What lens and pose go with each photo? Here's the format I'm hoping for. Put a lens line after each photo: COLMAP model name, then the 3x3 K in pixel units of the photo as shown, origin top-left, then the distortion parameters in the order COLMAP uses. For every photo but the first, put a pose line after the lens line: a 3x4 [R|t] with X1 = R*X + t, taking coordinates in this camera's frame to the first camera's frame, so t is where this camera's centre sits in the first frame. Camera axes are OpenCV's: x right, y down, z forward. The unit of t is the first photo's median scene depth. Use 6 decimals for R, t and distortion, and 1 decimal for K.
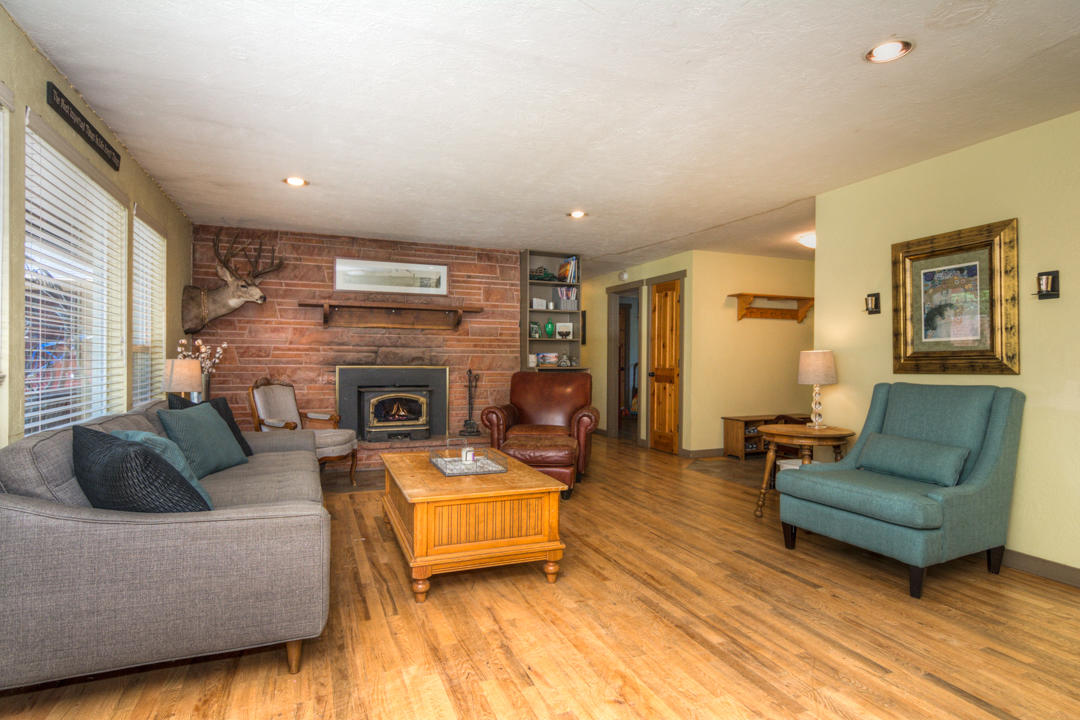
lens RADIAL K [[571.4, 0, 541.6], [0, 571.4, 358.8], [0, 0, 1]] dist [-0.002767, -0.000344]
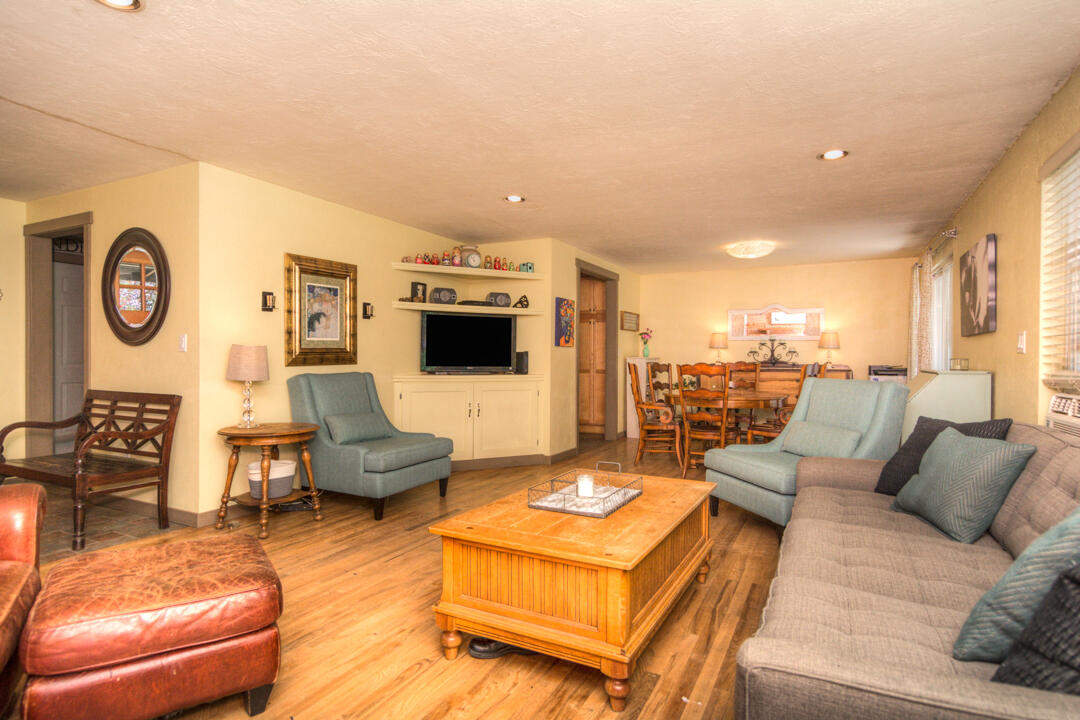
lens RADIAL K [[571.4, 0, 542.6], [0, 571.4, 359.1], [0, 0, 1]] dist [-0.002767, -0.000344]
pose [[-0.650169, -0.010332, 0.759719, -0.627476], [-0.011599, 0.999926, 0.003672, 0.001151], [-0.759701, -0.006424, -0.650241, 1.453112]]
